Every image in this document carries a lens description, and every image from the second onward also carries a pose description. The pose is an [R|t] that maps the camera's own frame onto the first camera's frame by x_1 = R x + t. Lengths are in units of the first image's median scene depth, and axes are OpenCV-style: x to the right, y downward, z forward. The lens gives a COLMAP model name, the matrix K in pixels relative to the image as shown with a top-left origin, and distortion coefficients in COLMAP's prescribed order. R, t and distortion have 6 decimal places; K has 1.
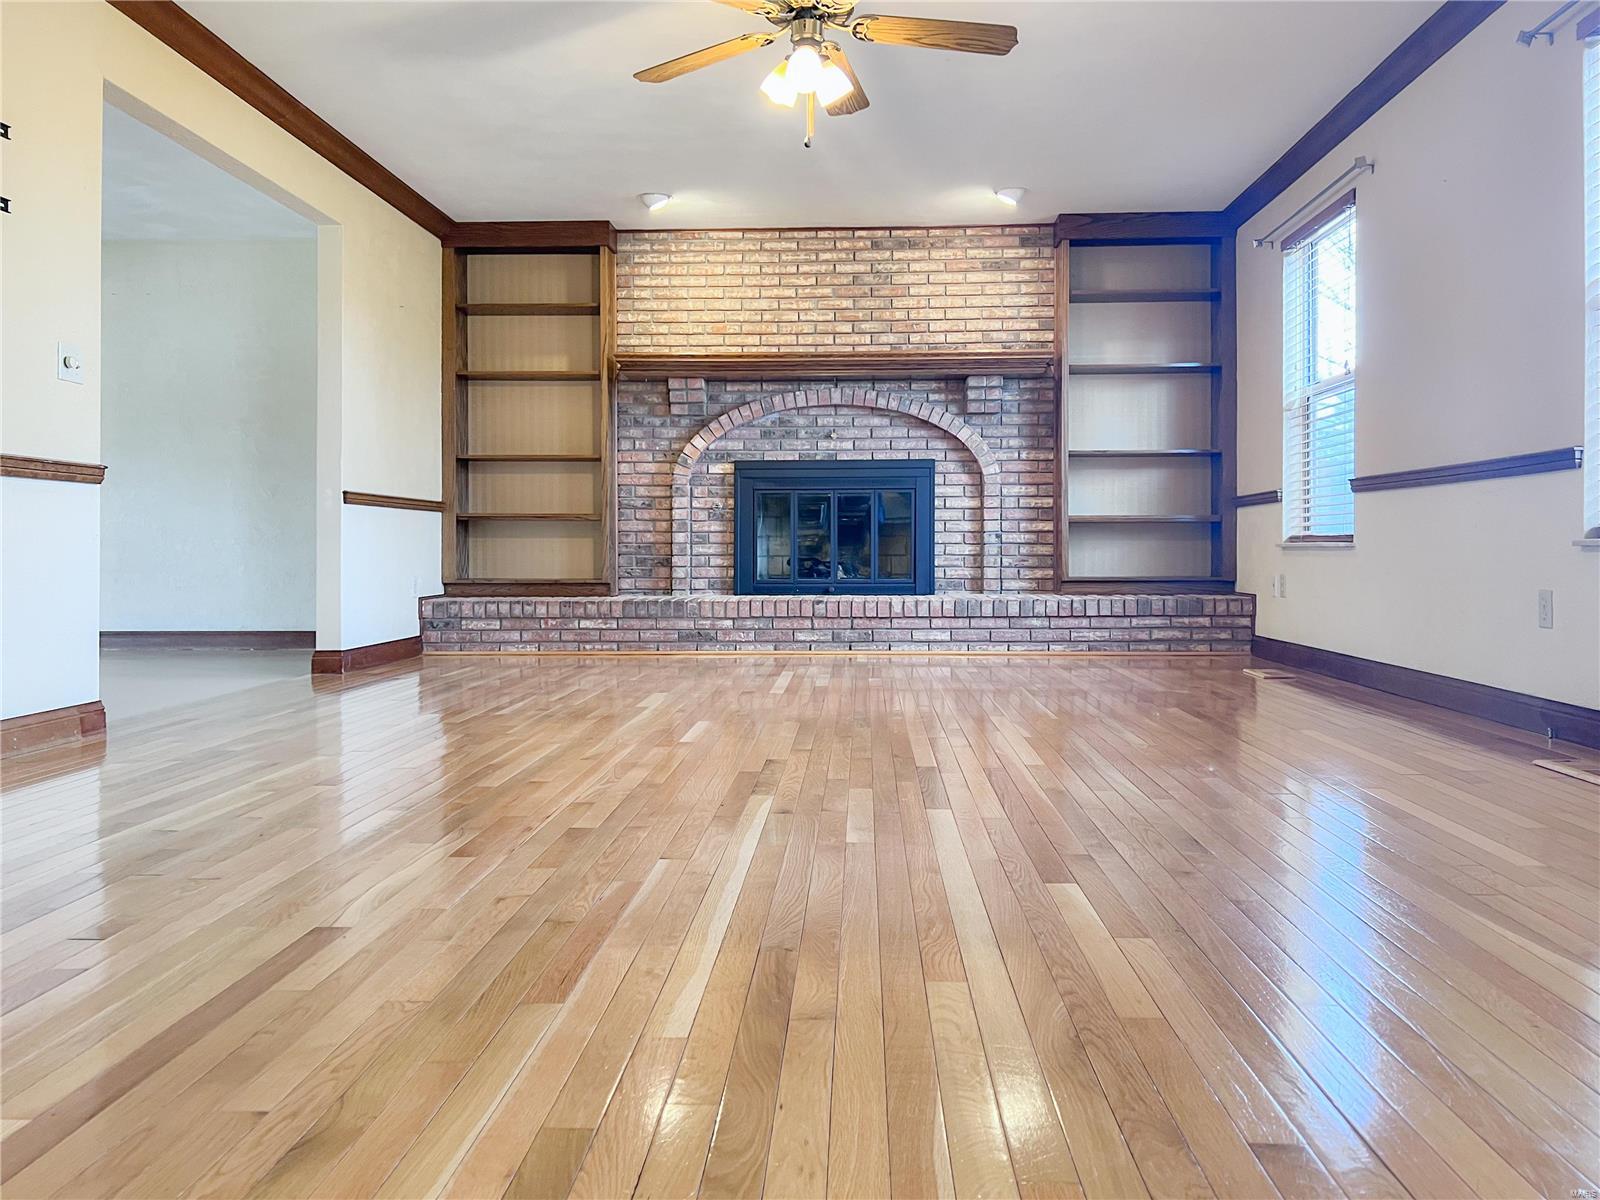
lens RADIAL K [[1370.9, 0, 808.0], [0, 1370.9, 572.3], [0, 0, 1]] dist [0.085782, -0.093587]
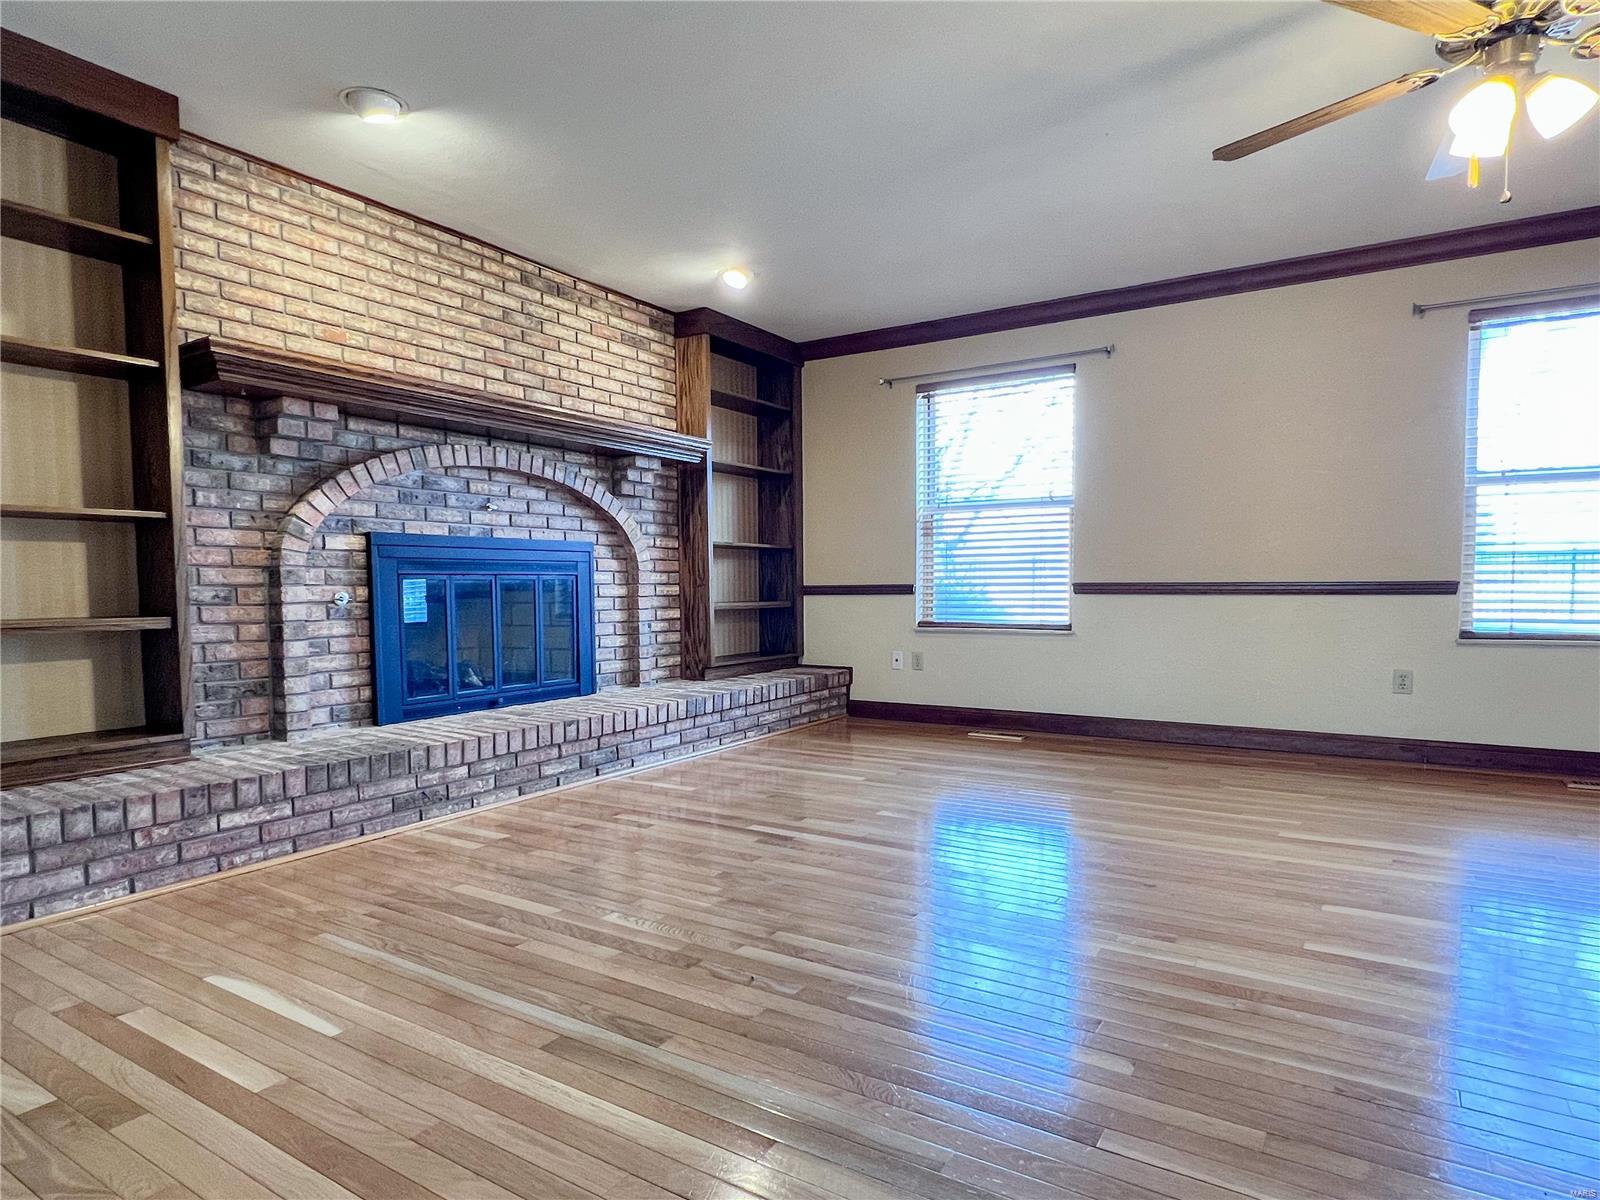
lens RADIAL K [[881.6, 0, 868.7], [0, 881.6, 630.0], [0, 0, 1]] dist [-0.002204, -0.002294]
pose [[0.464030, -0.048260, 0.884504, -0.335389], [0.018689, 0.998826, 0.044693, -0.047846], [-0.885623, -0.004208, 0.464387, 0.574605]]
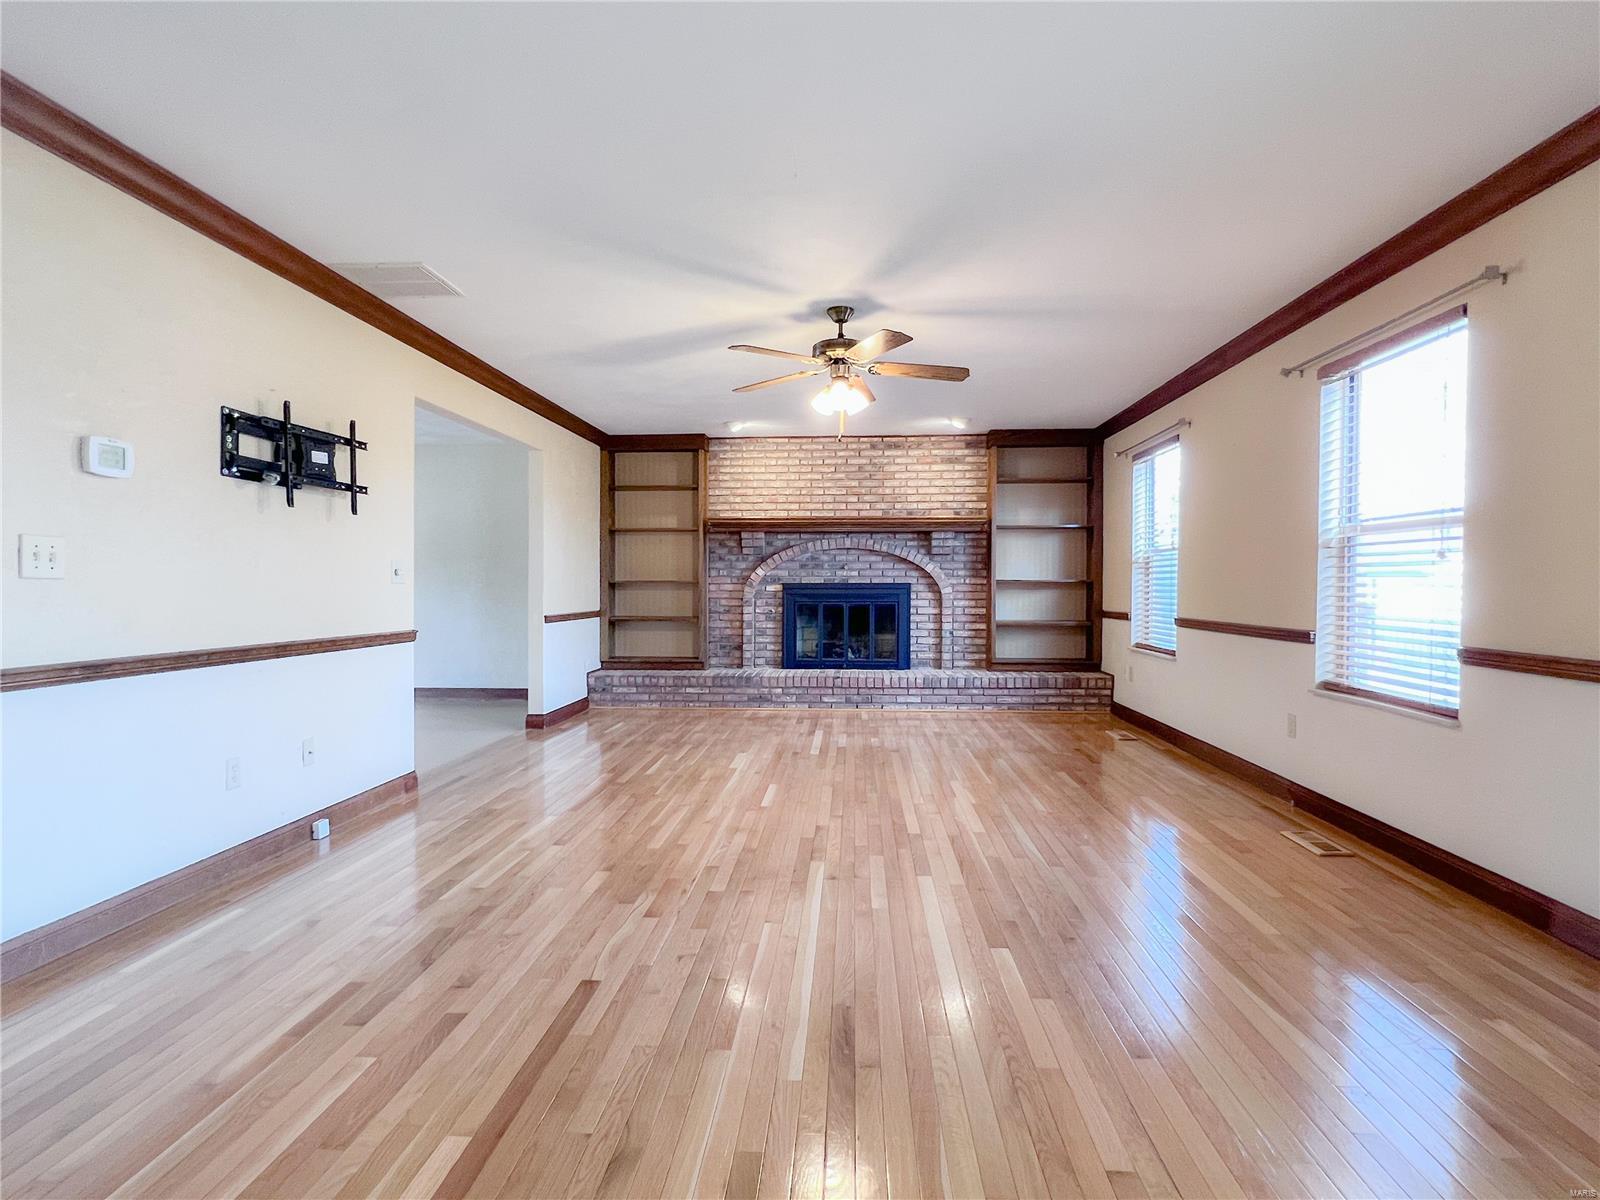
lens RADIAL K [[913.2, 0, 791.1], [0, 913.2, 609.0], [0, 0, 1]] dist [-0.003621, 0.002439]
pose [[0.999621, 0.003624, -0.027287, -0.015516], [-0.003190, 0.999868, 0.015912, -0.069323], [0.027341, -0.015819, 0.999501, -0.046325]]
